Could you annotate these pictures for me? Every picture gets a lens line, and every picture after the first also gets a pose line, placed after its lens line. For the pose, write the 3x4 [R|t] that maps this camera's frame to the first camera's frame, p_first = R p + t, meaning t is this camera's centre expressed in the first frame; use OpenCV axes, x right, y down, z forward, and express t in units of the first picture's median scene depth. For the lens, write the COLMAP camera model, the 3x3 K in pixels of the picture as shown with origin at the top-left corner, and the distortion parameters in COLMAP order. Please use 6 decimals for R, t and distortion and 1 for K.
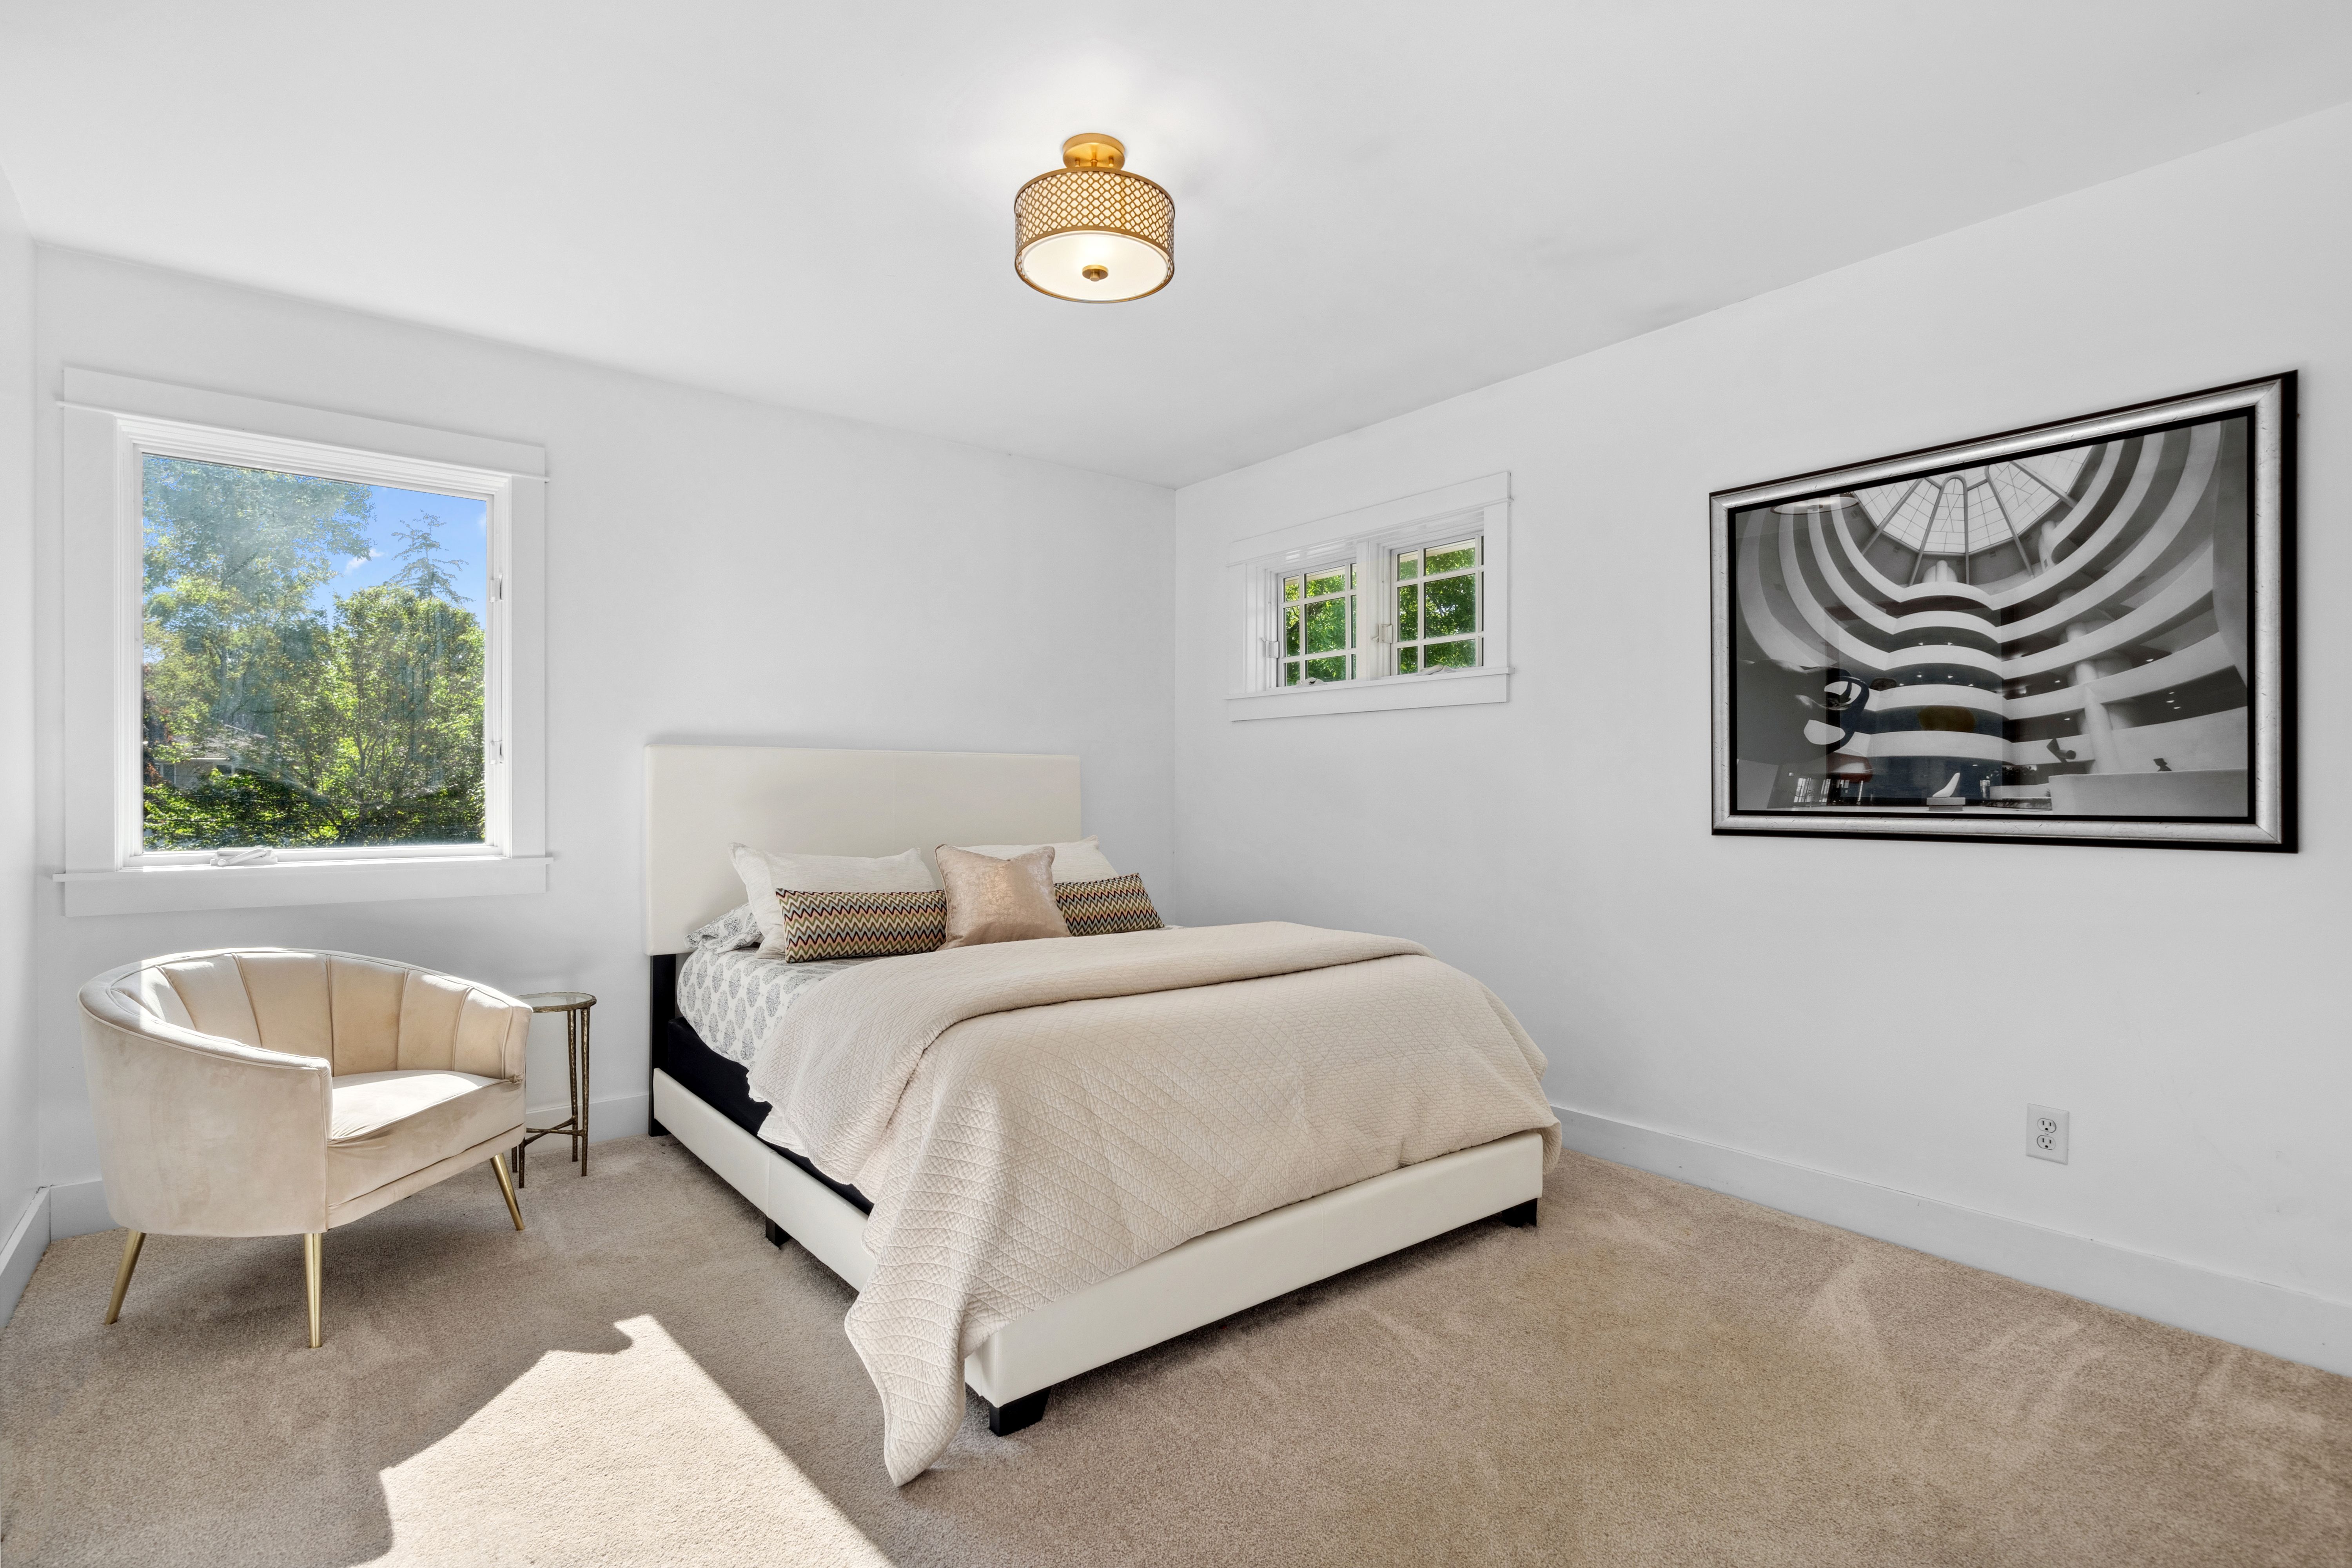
lens RADIAL K [[1122.9, 0, 1163.6], [0, 1122.9, 772.2], [0, 0, 1]] dist [0.002540, 0.000356]
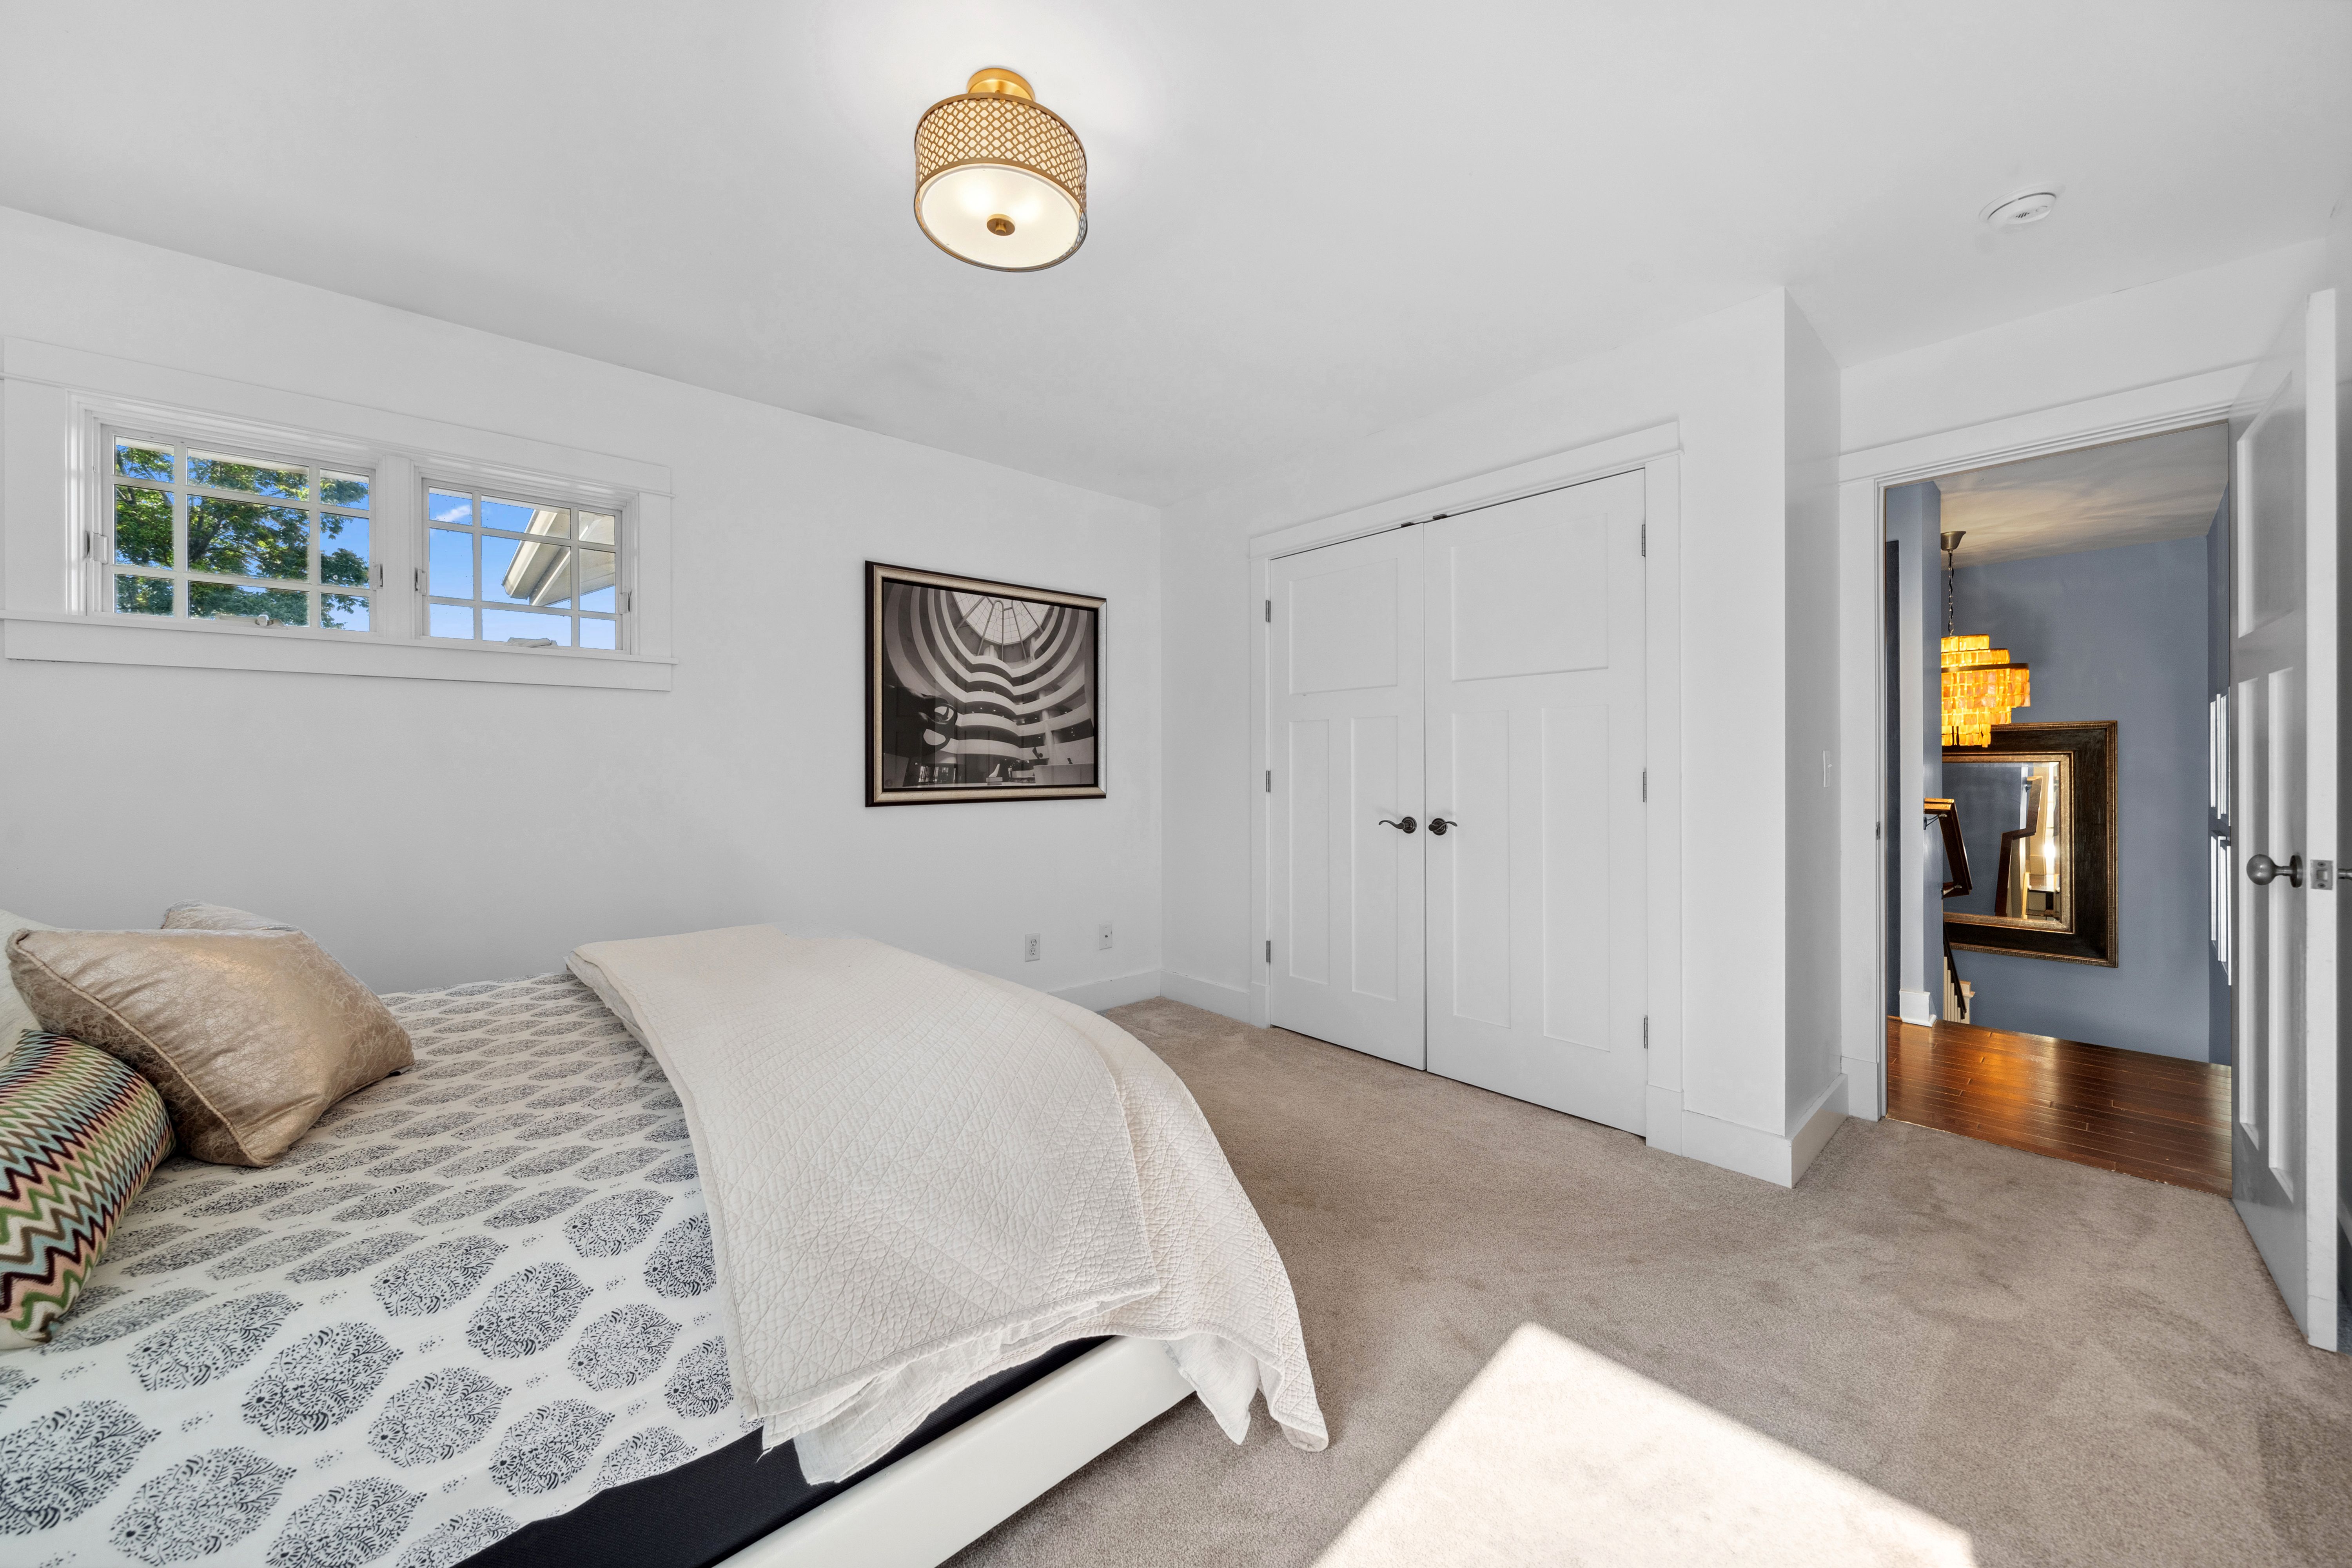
lens RADIAL K [[867.3, 0, 1176.0], [0, 867.3, 784.0], [0, 0, 1]] dist [0.001603, 0.000114]
pose [[-0.062450, -0.003277, 0.998043, -0.722181], [0.000659, 0.999994, 0.003324, 0.029092], [-0.998048, 0.000865, -0.062447, 0.811947]]
